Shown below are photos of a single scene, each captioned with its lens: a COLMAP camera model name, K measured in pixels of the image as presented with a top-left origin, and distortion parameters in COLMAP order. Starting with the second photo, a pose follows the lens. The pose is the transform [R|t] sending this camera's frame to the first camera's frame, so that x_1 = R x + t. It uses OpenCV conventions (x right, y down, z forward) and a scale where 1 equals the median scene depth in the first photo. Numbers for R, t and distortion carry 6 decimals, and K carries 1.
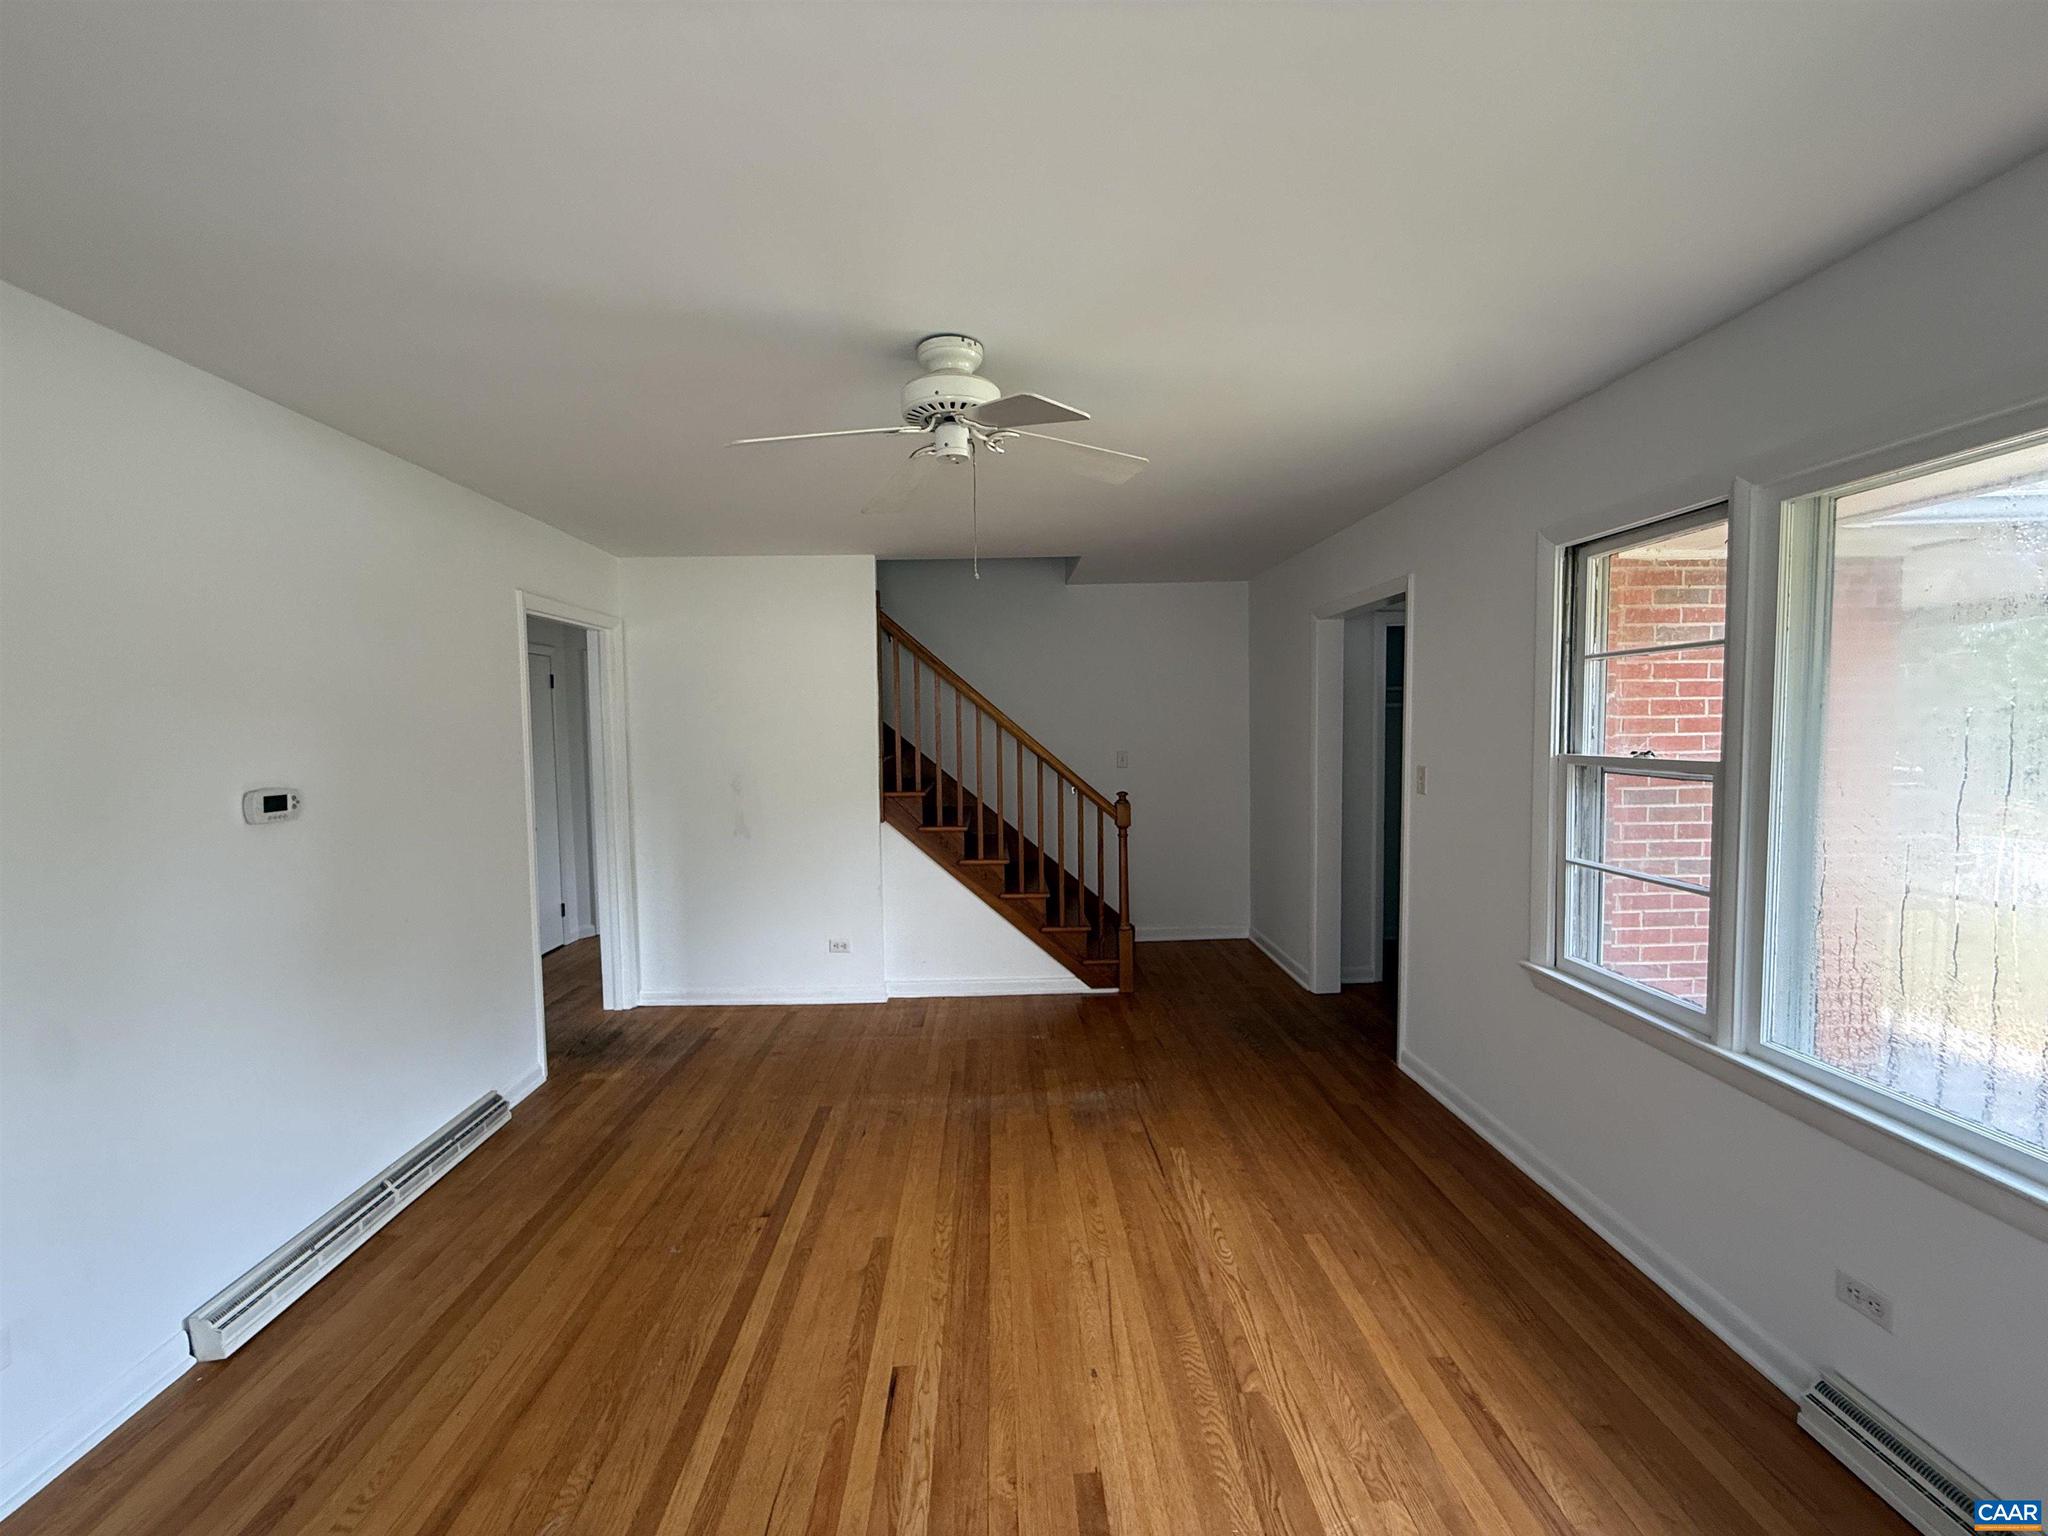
lens RADIAL K [[819.8, 0, 1016.9], [0, 819.8, 770.8], [0, 0, 1]] dist [-0.000757, 0.000286]
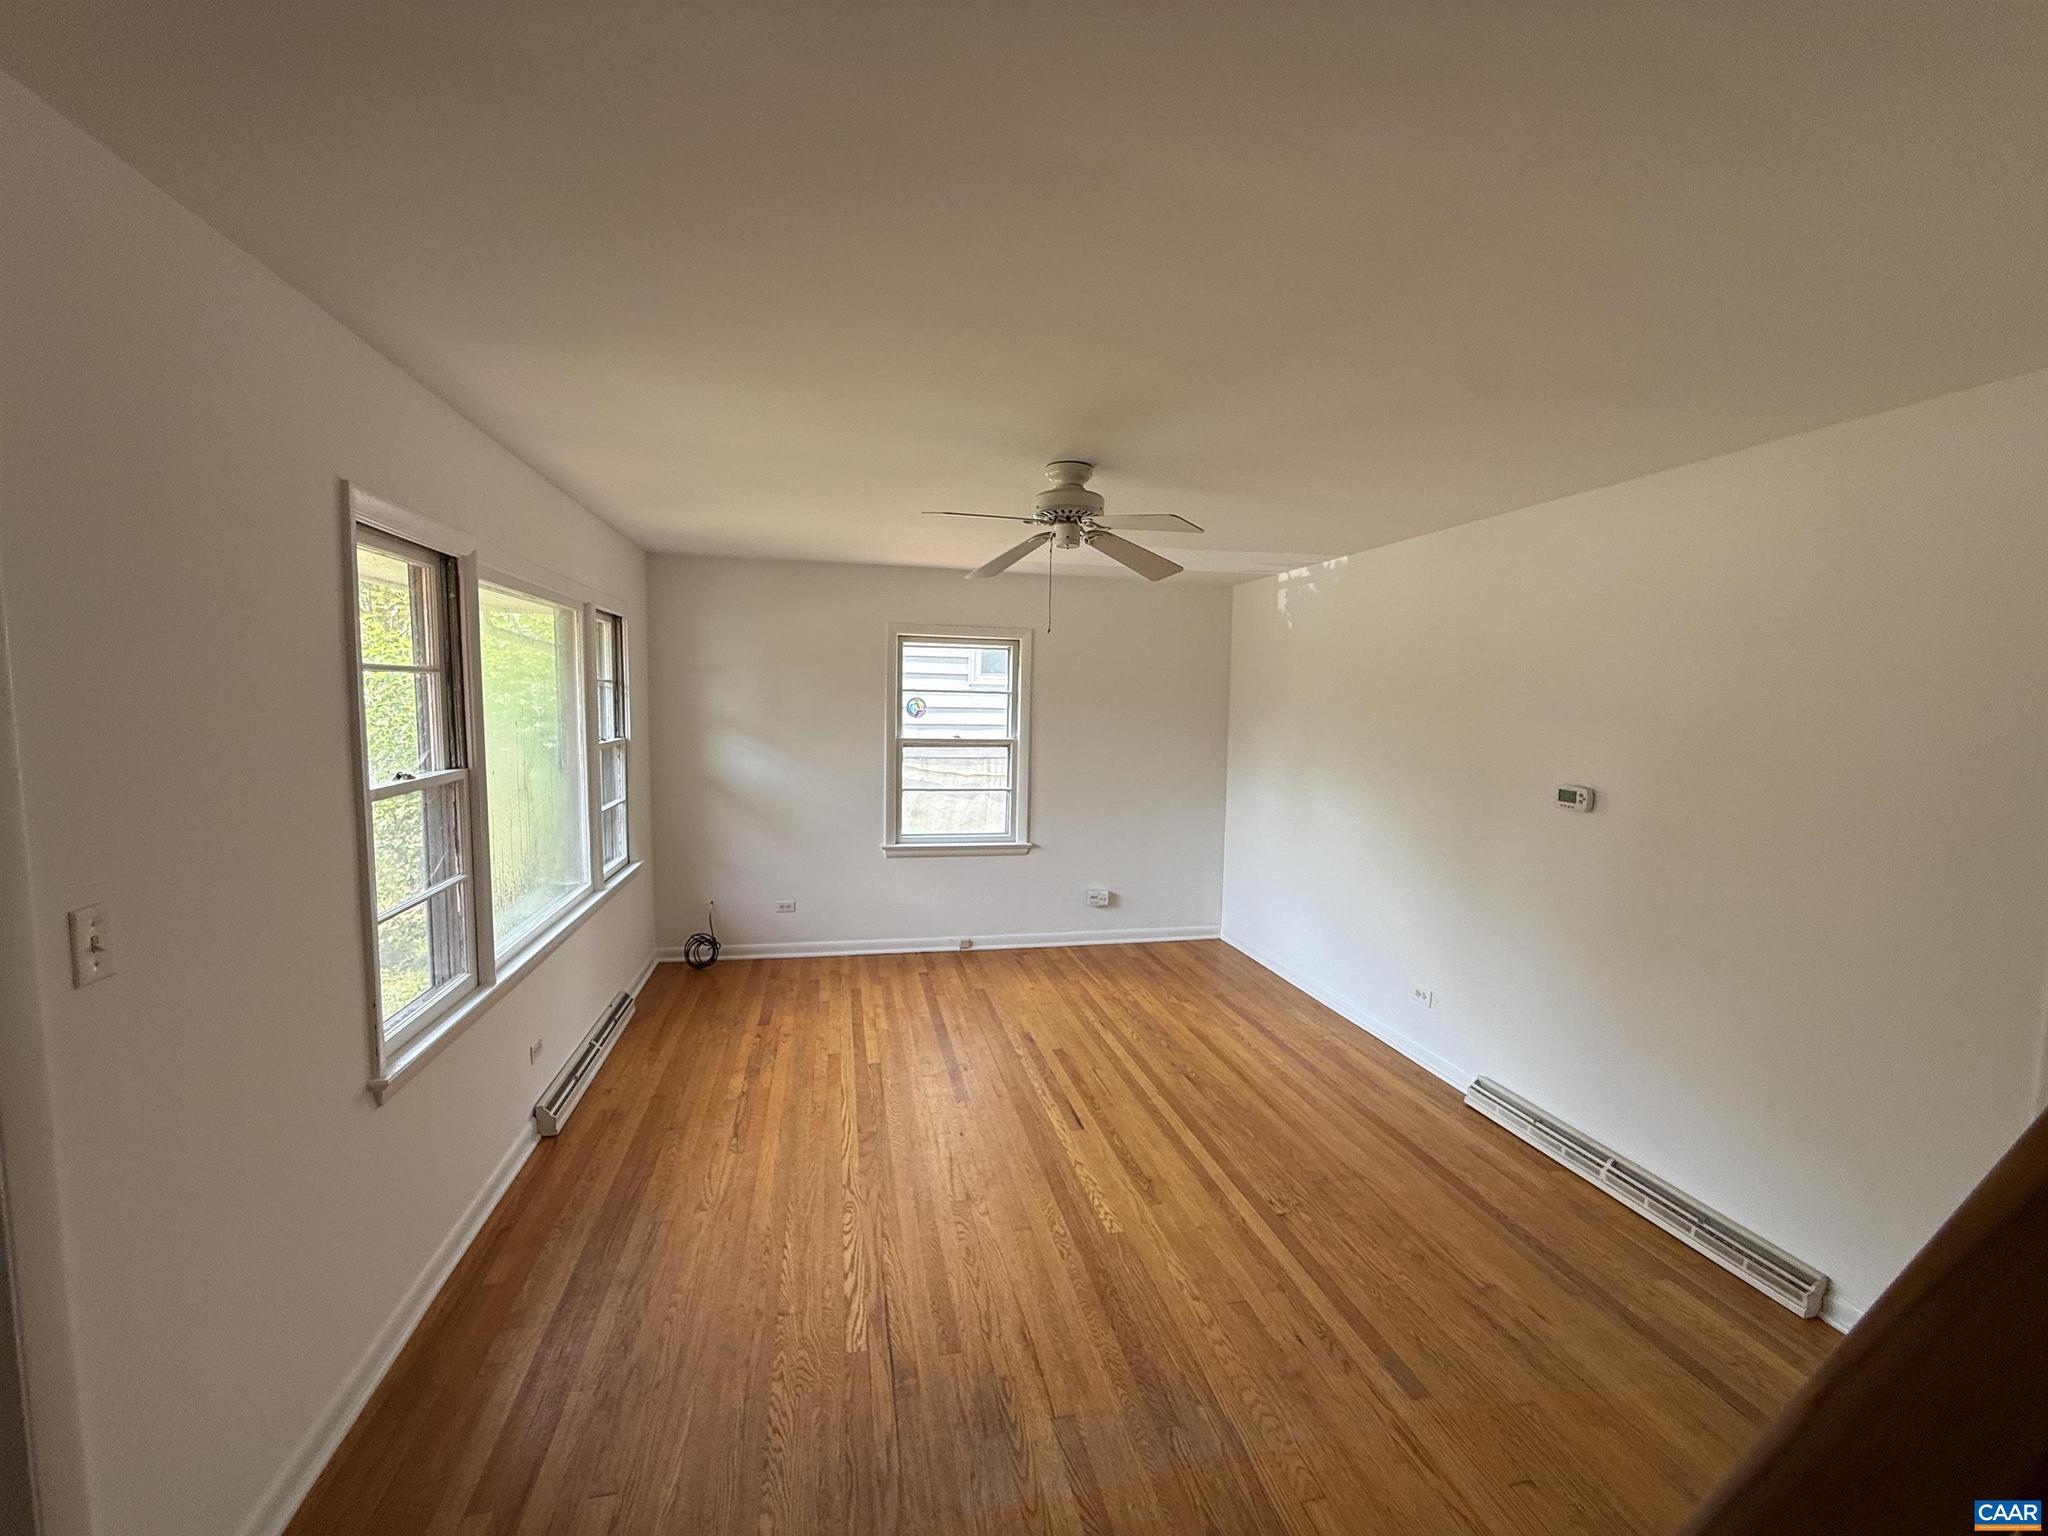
lens RADIAL K [[819.8, 0, 1016.9], [0, 819.8, 770.8], [0, 0, 1]] dist [-0.000757, 0.000286]
pose [[-0.982368, 0.011032, -0.186631, 0.216480], [-0.017301, 0.988609, 0.149510, -0.168559], [0.186154, 0.150102, -0.970987, 1.912899]]
